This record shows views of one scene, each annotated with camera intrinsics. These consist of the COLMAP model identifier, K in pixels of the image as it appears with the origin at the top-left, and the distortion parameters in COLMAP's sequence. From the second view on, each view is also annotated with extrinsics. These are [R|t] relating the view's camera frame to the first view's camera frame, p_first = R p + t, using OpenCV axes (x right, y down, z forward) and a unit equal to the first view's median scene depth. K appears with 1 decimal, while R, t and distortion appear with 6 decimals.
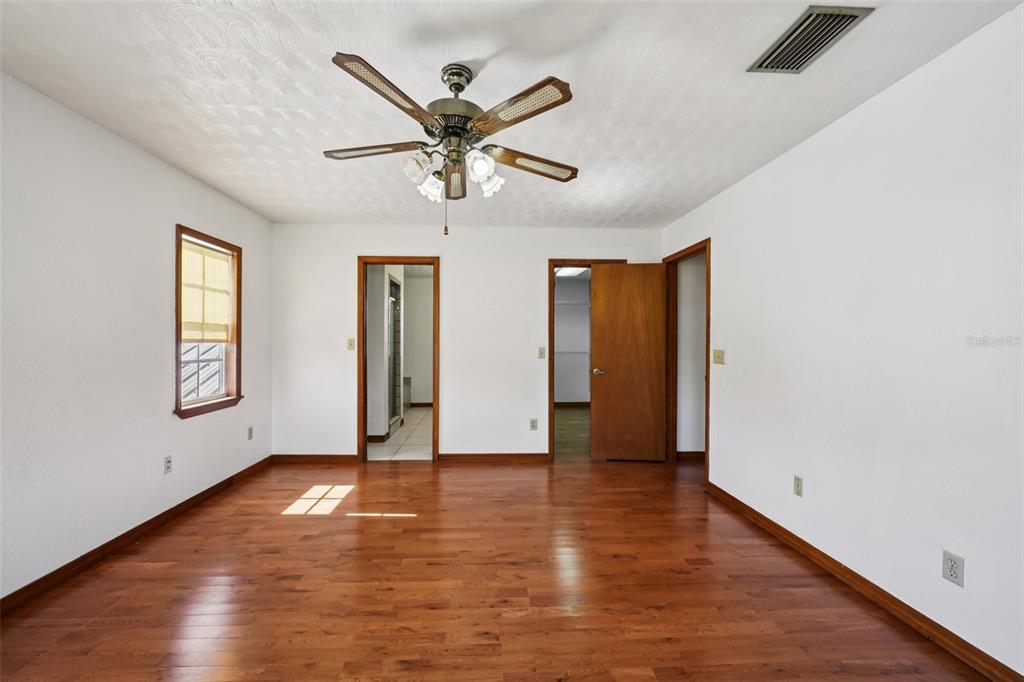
lens RADIAL K [[410.2, 0, 507.8], [0, 410.2, 340.1], [0, 0, 1]] dist [-0.011395, 0.003183]
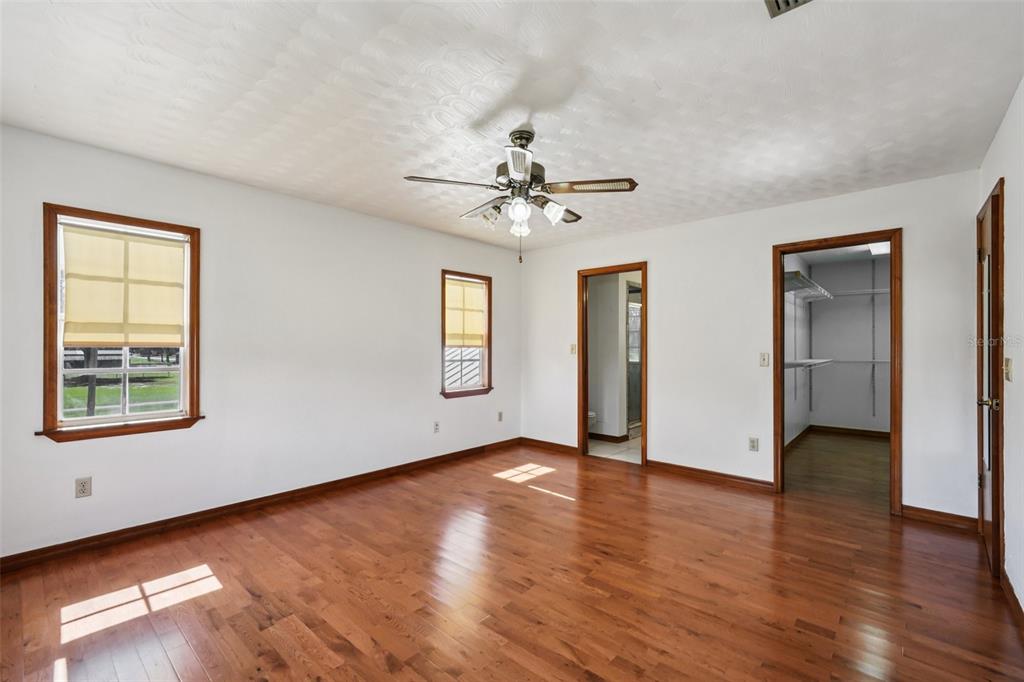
lens RADIAL K [[448.7, 0, 513.1], [0, 448.7, 345.1], [0, 0, 1]] dist [0.003658, 0.000326]
pose [[0.718630, -0.003772, -0.695382, 0.443238], [0.003621, 0.999992, -0.001683, 0.001029], [0.695383, -0.001309, 0.718638, -0.011101]]
